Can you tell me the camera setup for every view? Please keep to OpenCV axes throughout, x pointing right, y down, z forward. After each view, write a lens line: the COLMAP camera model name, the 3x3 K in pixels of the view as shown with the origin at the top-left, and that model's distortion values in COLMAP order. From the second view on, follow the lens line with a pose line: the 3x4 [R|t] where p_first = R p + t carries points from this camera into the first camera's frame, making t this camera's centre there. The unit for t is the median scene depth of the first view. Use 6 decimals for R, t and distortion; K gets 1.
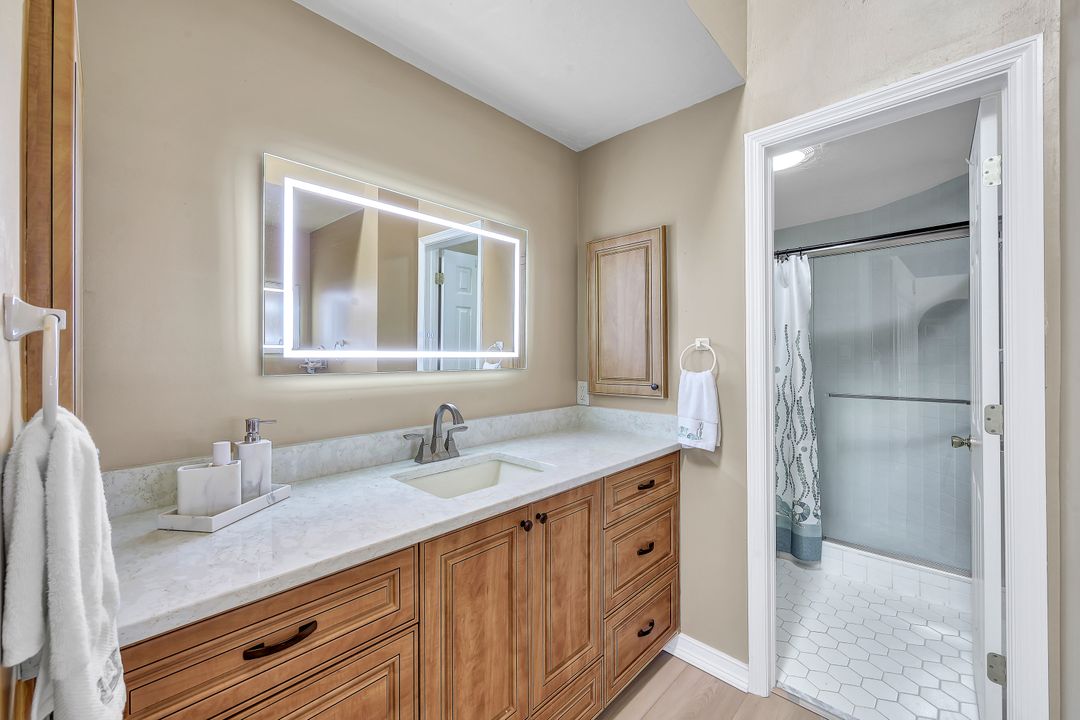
lens RADIAL K [[430.8, 0, 542.2], [0, 430.8, 360.9], [0, 0, 1]] dist [-0.001592, -0.000072]
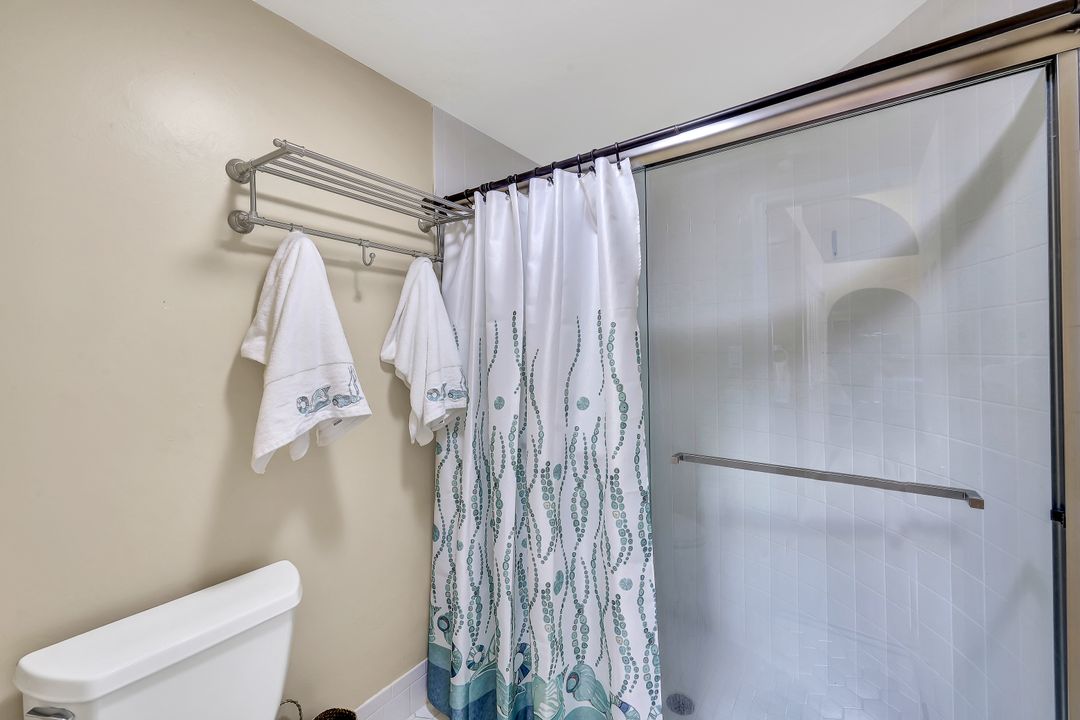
lens RADIAL K [[430.8, 0, 538.8], [0, 430.8, 353.3], [0, 0, 1]] dist [-0.001592, -0.000072]
pose [[0.990754, -0.005815, 0.135546, 0.456777], [0.007579, 0.999893, -0.012504, -0.032457], [-0.135459, 0.013415, 0.990692, 0.560007]]
